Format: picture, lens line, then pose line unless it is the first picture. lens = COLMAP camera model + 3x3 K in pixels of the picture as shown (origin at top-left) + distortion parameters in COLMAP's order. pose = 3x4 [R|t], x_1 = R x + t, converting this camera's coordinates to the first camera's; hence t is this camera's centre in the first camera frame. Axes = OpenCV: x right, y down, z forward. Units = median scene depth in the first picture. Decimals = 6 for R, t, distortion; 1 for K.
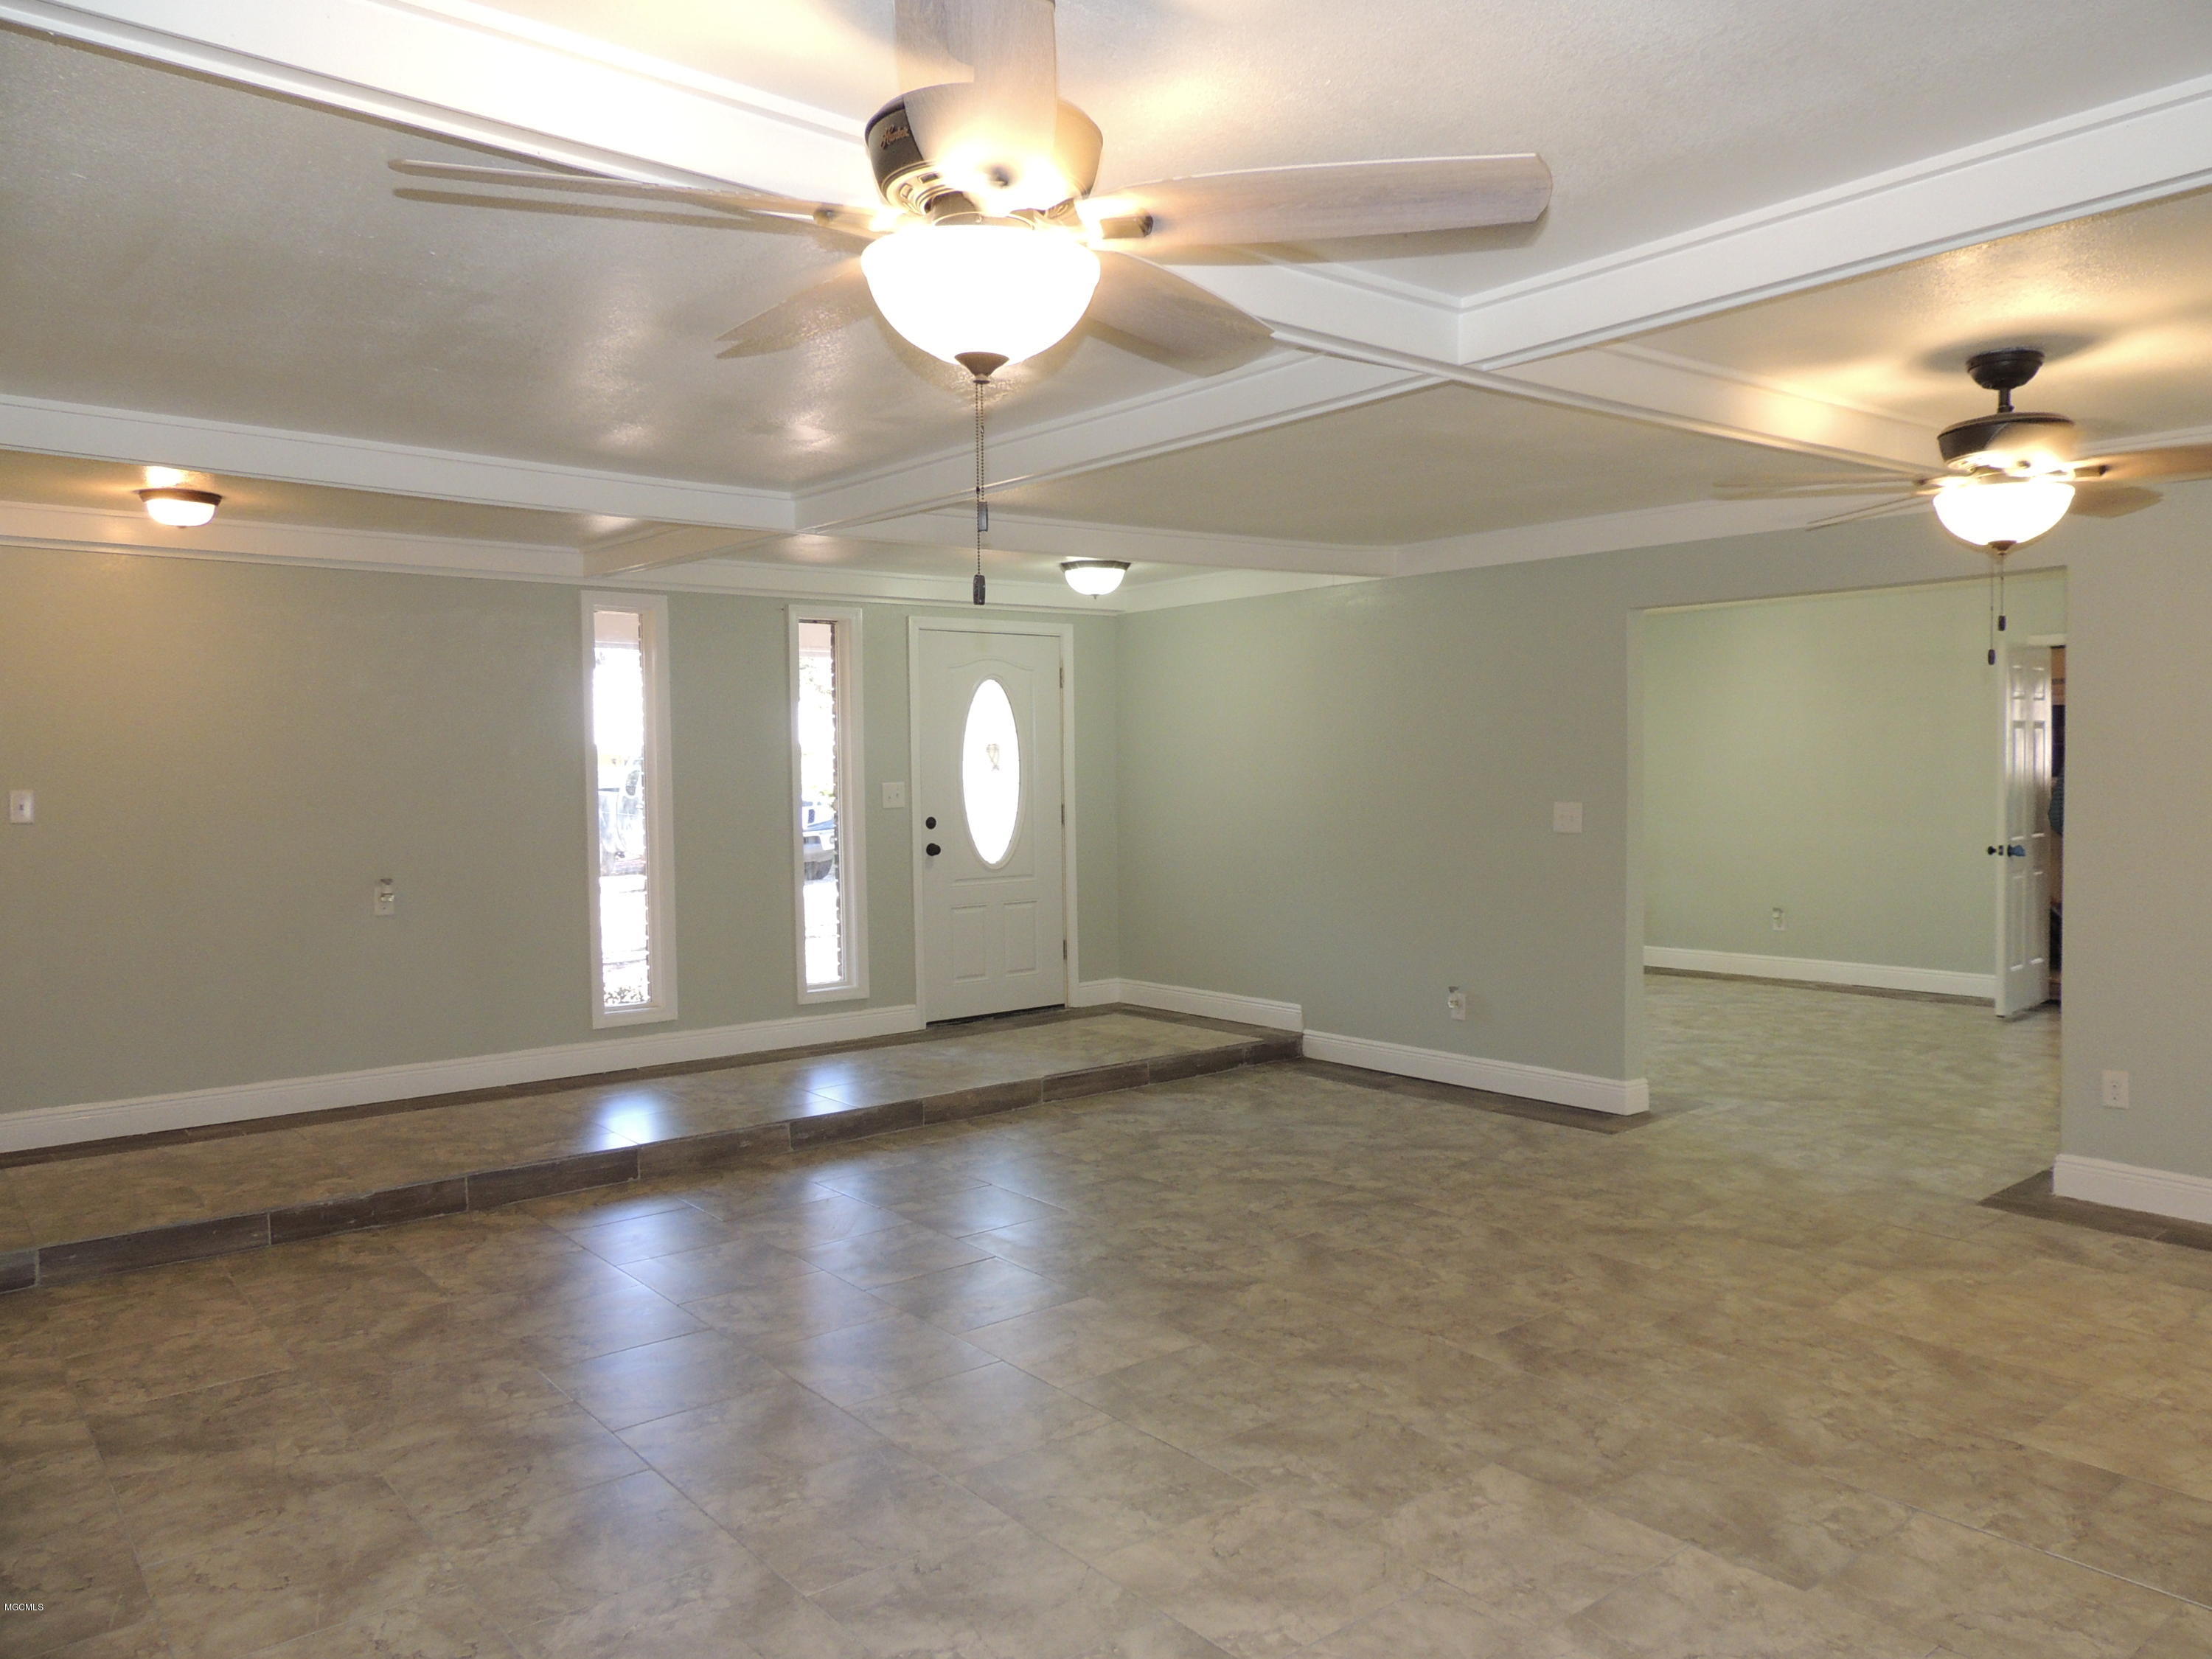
lens RADIAL K [[1572.2, 0, 1115.8], [0, 1572.2, 828.2], [0, 0, 1]] dist [-0.038502, 0.023248]
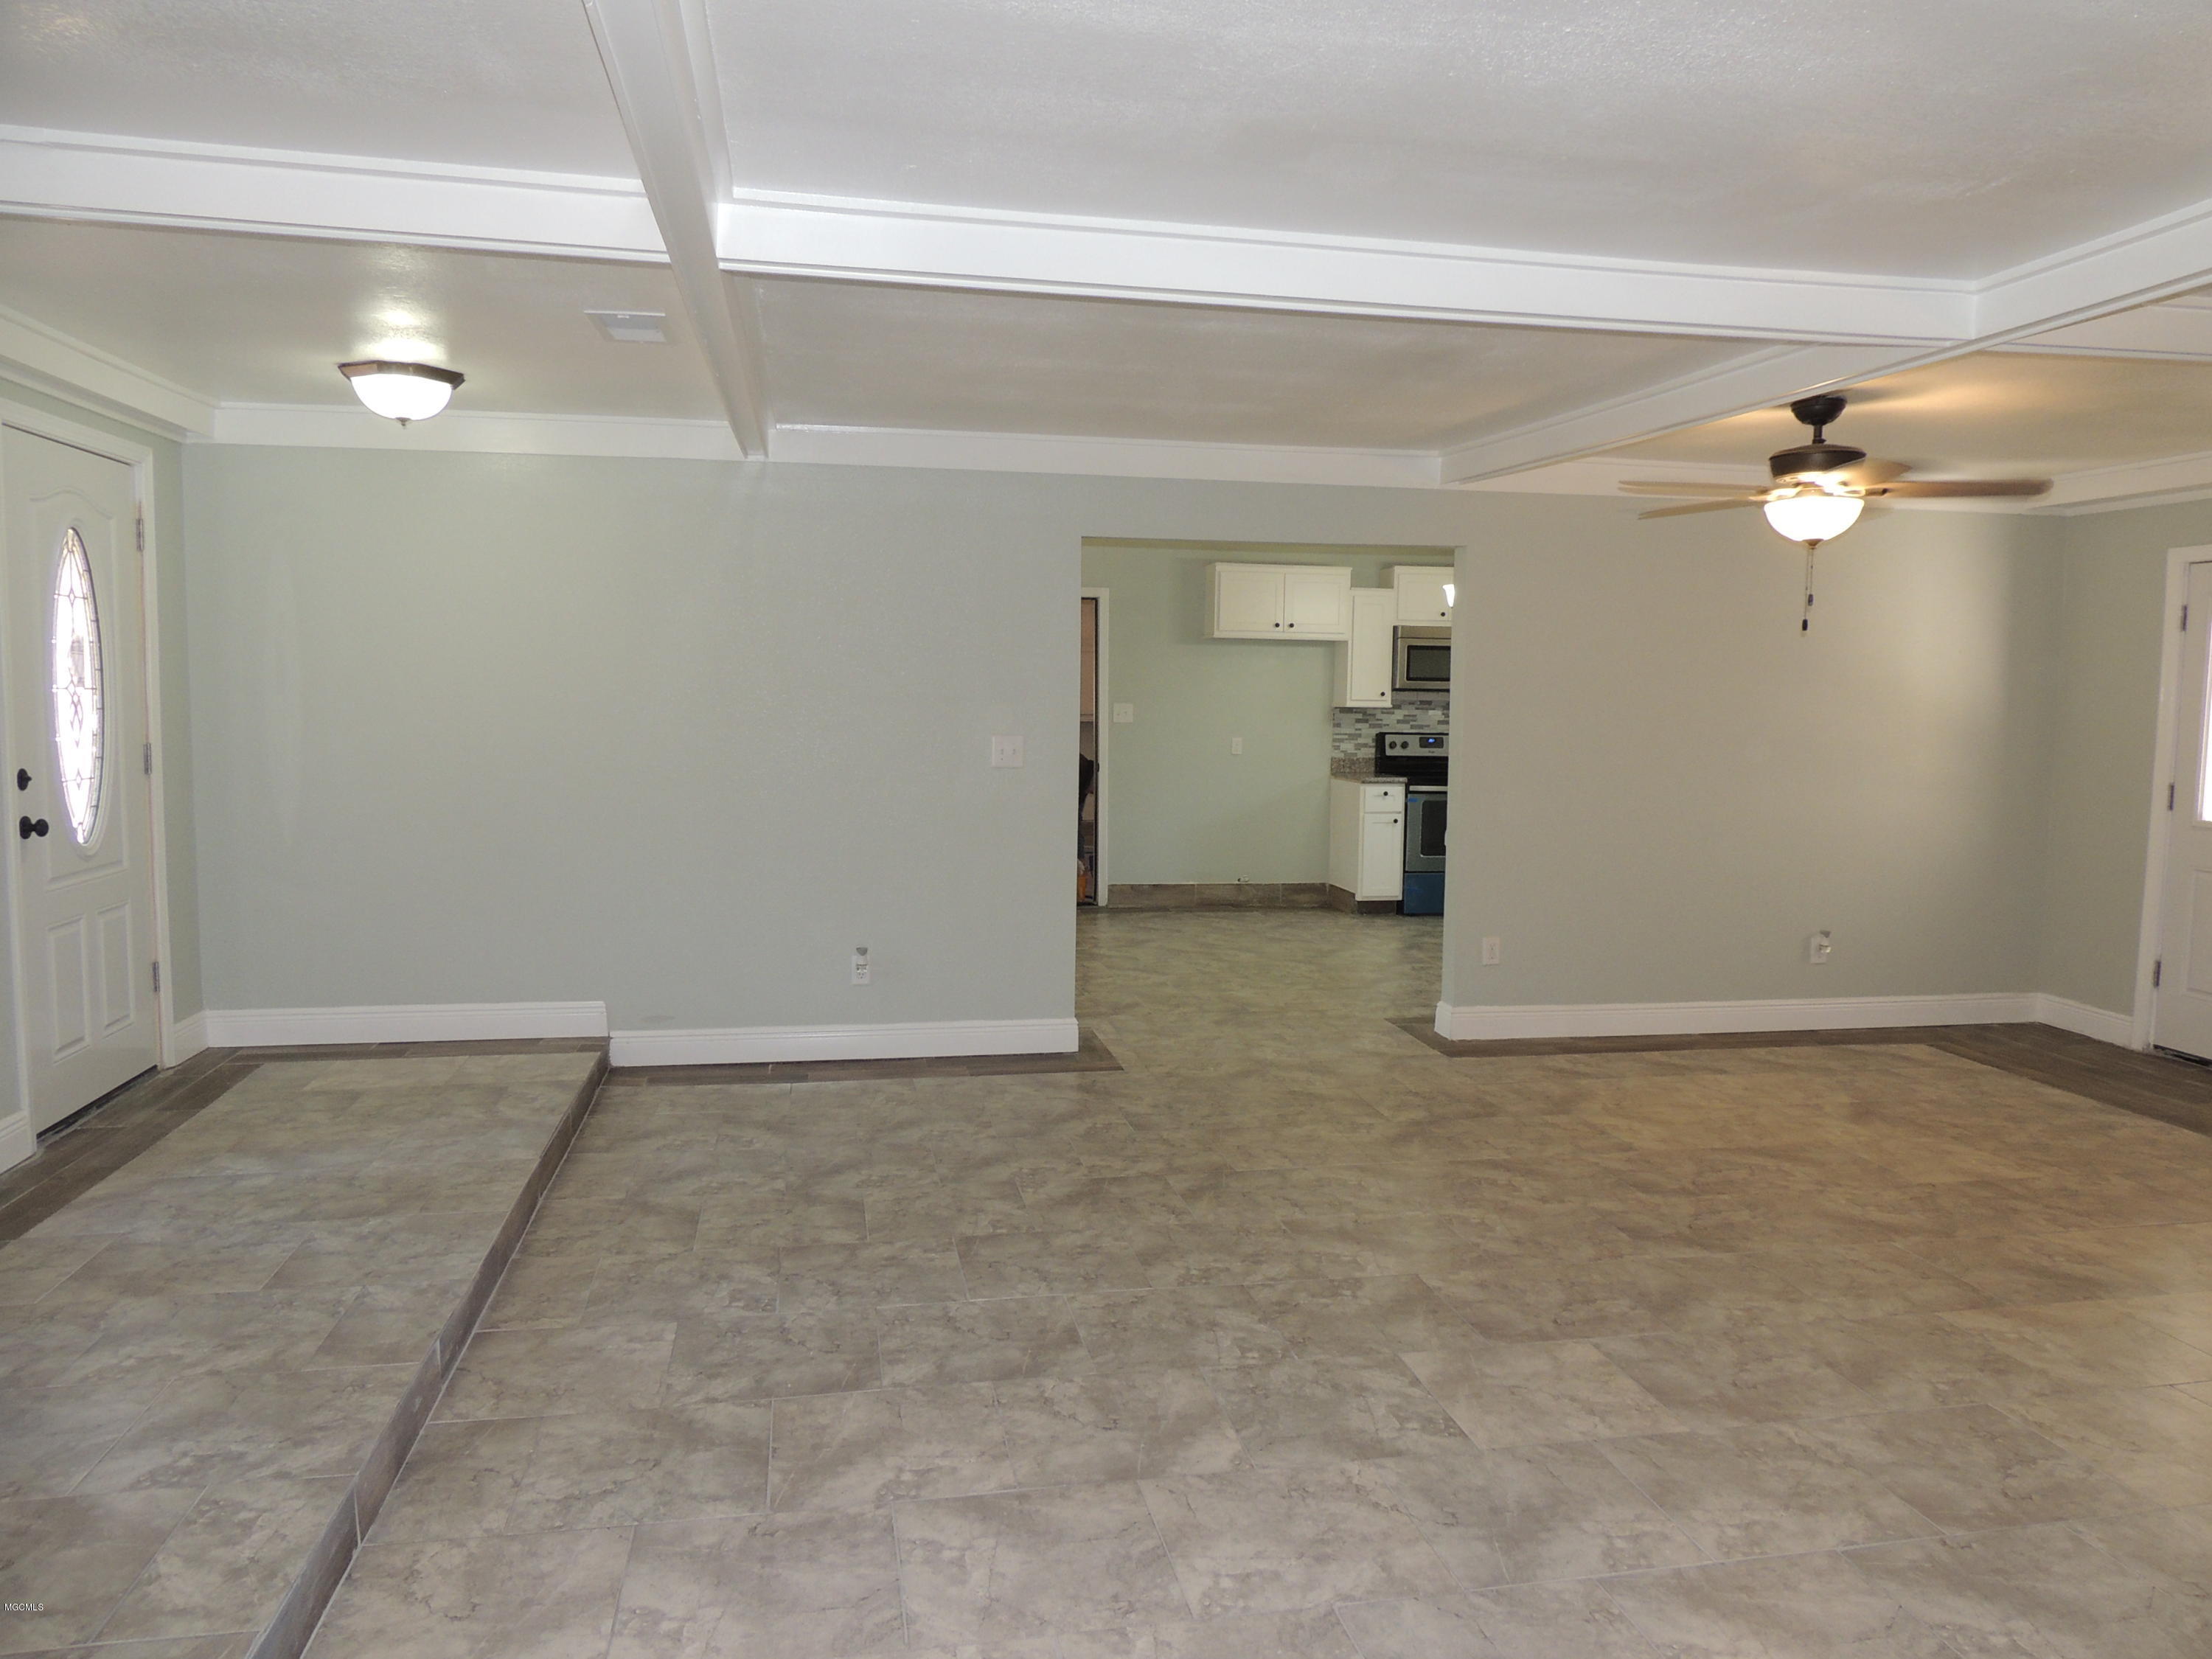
lens RADIAL K [[1572.2, 0, 1107.5], [0, 1572.2, 834.6], [0, 0, 1]] dist [-0.038502, 0.023248]
pose [[0.475937, -0.061113, 0.877353, -0.705384], [0.019770, 0.998074, 0.058797, -0.015373], [-0.879257, -0.010639, 0.476229, 0.684692]]
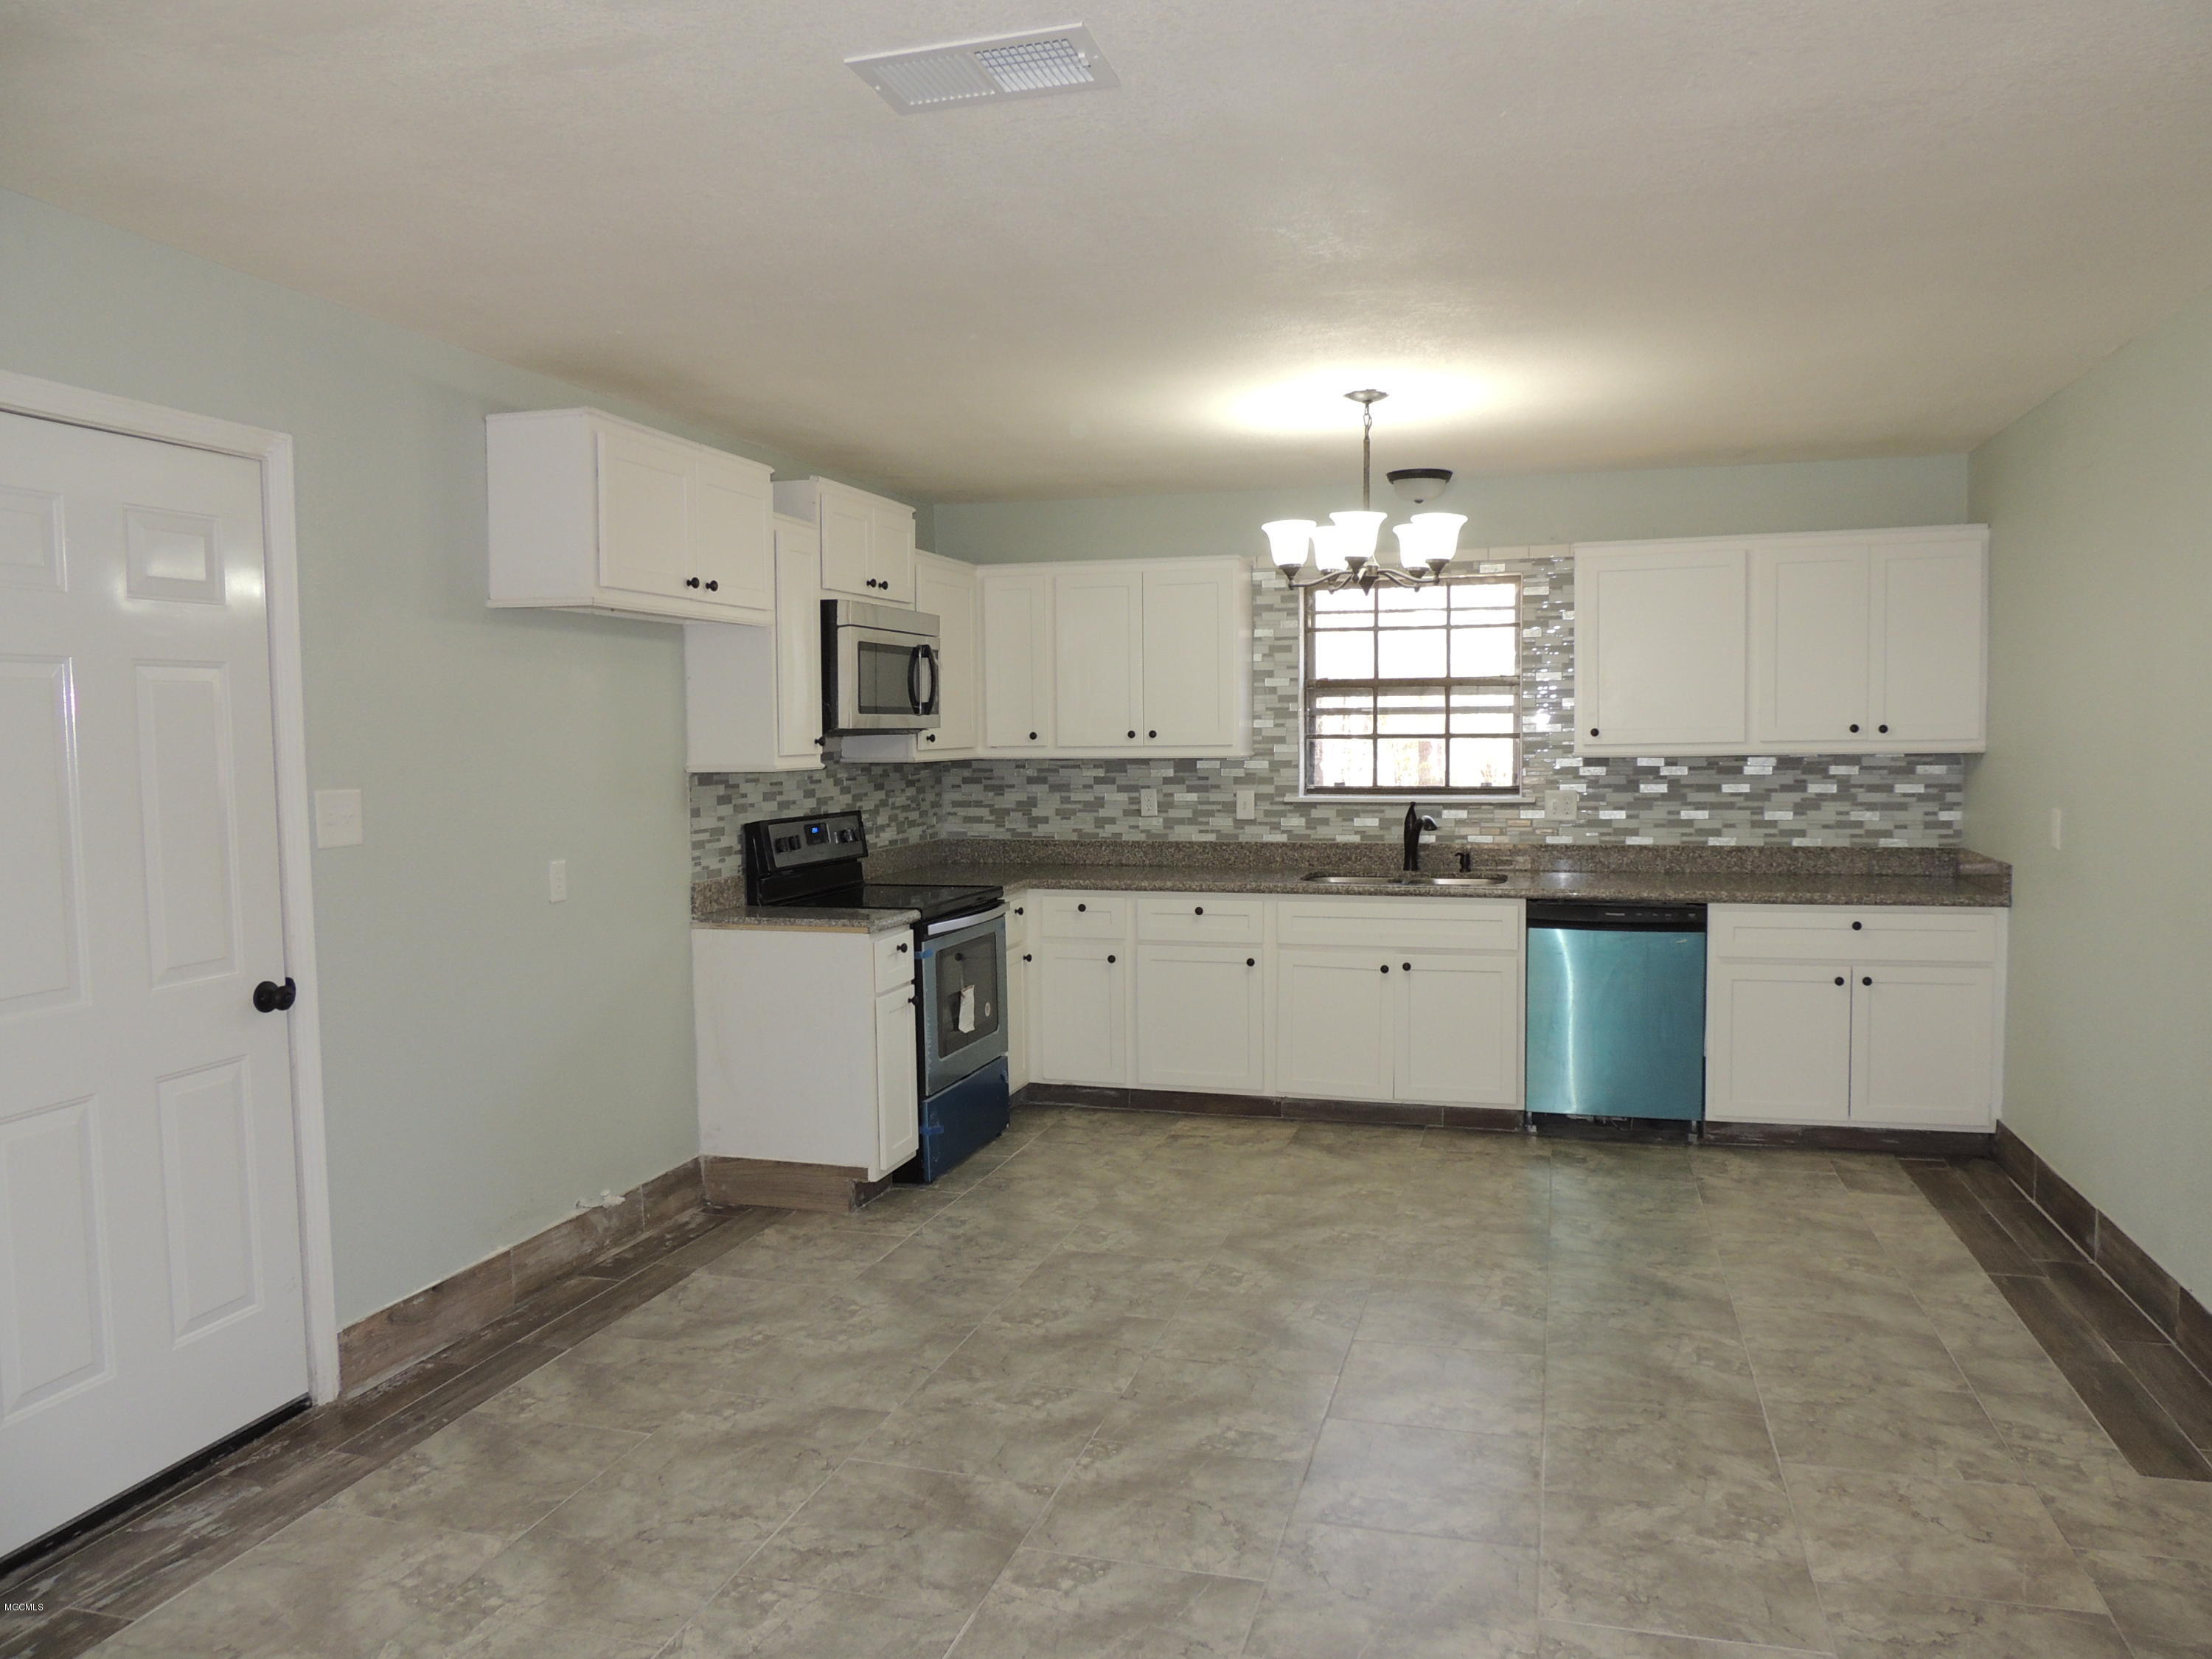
lens RADIAL K [[1572.2, 0, 1101.7], [0, 1572.2, 833.5], [0, 0, 1]] dist [-0.038502, 0.023248]
pose [[-0.561533, -0.034425, 0.826738, 0.439268], [0.056466, 0.995211, 0.079792, -0.086815], [-0.825526, 0.091488, -0.556900, 1.828341]]
